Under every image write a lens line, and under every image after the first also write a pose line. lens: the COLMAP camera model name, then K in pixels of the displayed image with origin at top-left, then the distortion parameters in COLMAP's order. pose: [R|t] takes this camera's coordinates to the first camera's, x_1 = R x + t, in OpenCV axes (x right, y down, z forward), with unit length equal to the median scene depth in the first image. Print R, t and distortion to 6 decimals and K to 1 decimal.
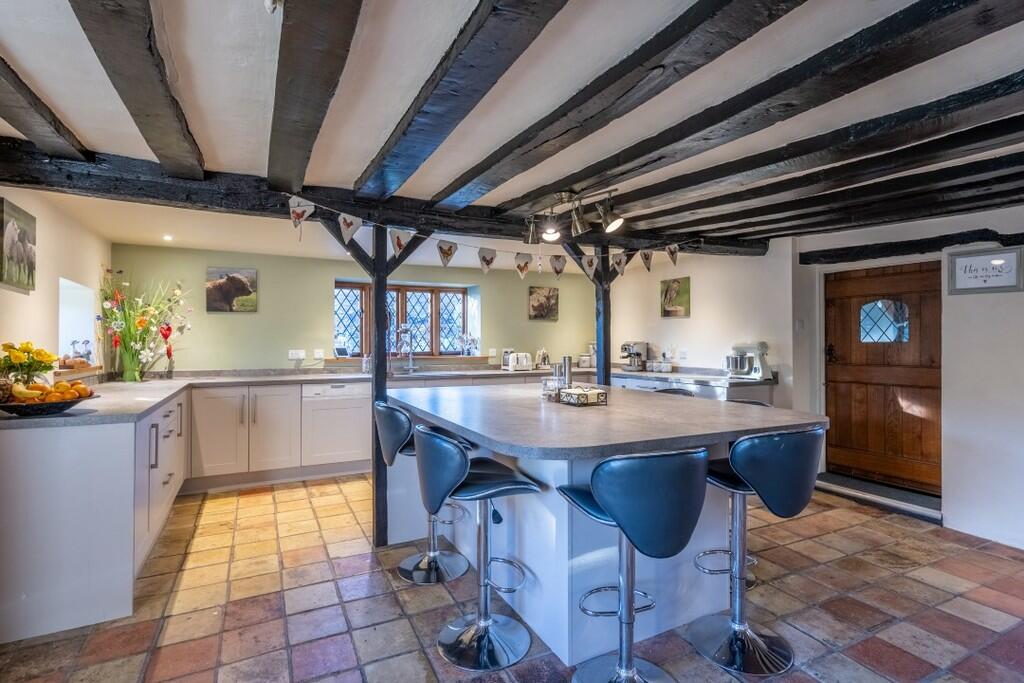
lens RADIAL K [[496.7, 0, 510.3], [0, 496.7, 341.6], [0, 0, 1]] dist [0.002442, 0.000385]
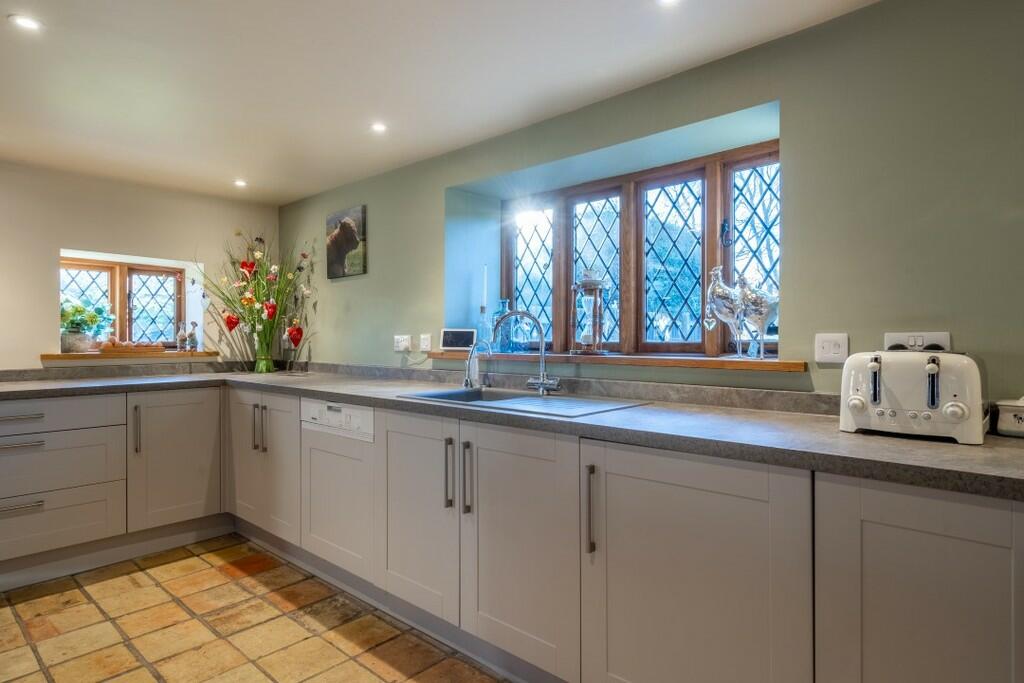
lens RADIAL K [[580.4, 0, 511.7], [0, 580.4, 337.9], [0, 0, 1]] dist [-0.001917, 0.000547]
pose [[0.344966, 0.000719, -0.938615, 0.237250], [0.003462, 0.999992, 0.002038, 0.020699], [0.938609, -0.003952, 0.344961, 0.944485]]
